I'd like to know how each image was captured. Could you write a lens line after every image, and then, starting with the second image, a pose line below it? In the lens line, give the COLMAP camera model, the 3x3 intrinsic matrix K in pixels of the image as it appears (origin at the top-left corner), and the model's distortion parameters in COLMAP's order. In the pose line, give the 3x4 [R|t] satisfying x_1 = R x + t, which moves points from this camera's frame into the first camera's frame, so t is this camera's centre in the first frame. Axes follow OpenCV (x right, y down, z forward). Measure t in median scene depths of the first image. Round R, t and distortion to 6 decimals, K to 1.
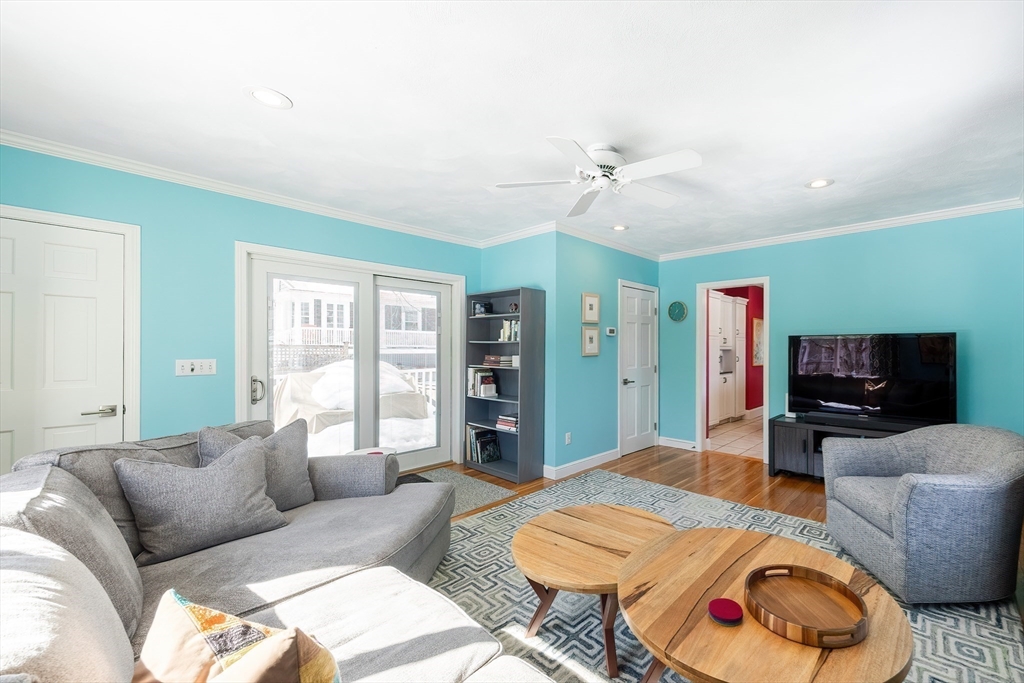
lens RADIAL K [[408.2, 0, 621.4], [0, 408.2, 346.8], [0, 0, 1]] dist [0.000761, 0.000082]
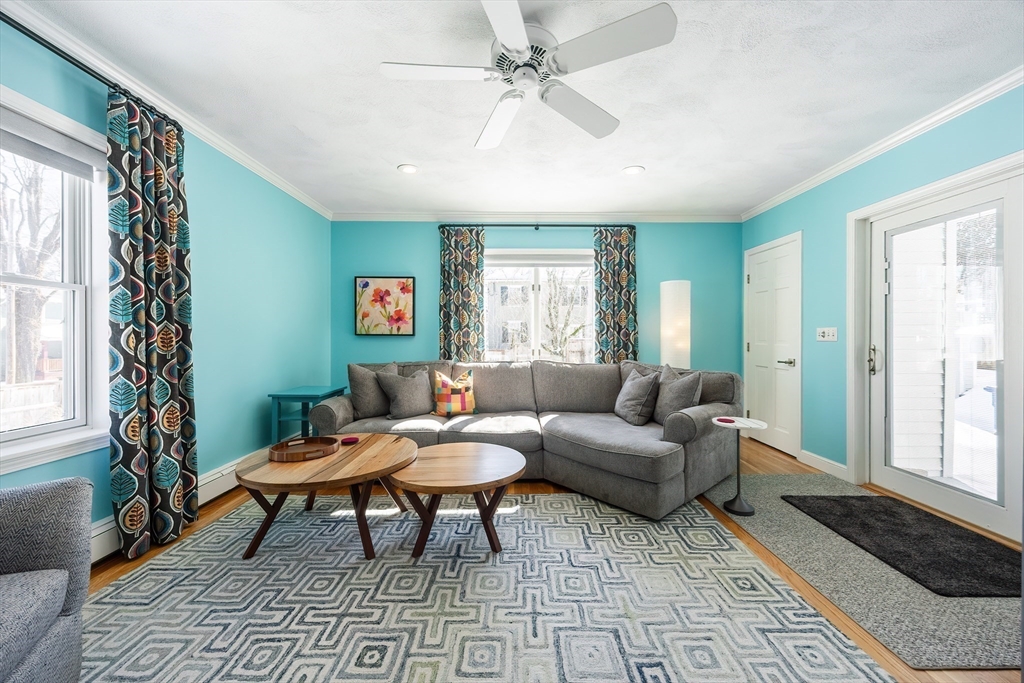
lens RADIAL K [[382.8, 0, 514.4], [0, 382.8, 339.3], [0, 0, 1]] dist [-0.001256, -0.000212]
pose [[-0.796994, 0.000558, -0.603987, 0.249332], [-0.003767, 0.999976, 0.005894, 0.046095], [0.603975, 0.006973, -0.796972, 1.001559]]
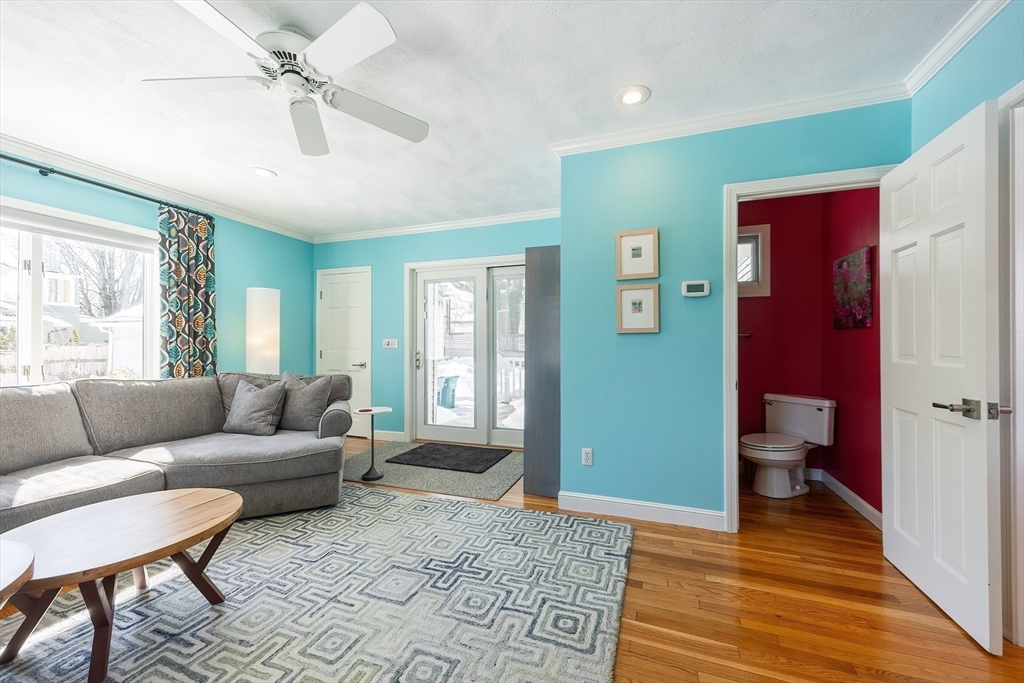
lens RADIAL K [[392.6, 0, 525.4], [0, 392.6, 344.4], [0, 0, 1]] dist [-0.000682, -0.000210]
pose [[0.319349, -0.007666, -0.947606, 0.486881], [-0.000329, 0.999966, -0.008201, 0.050196], [0.947637, 0.002930, 0.319335, 0.759885]]
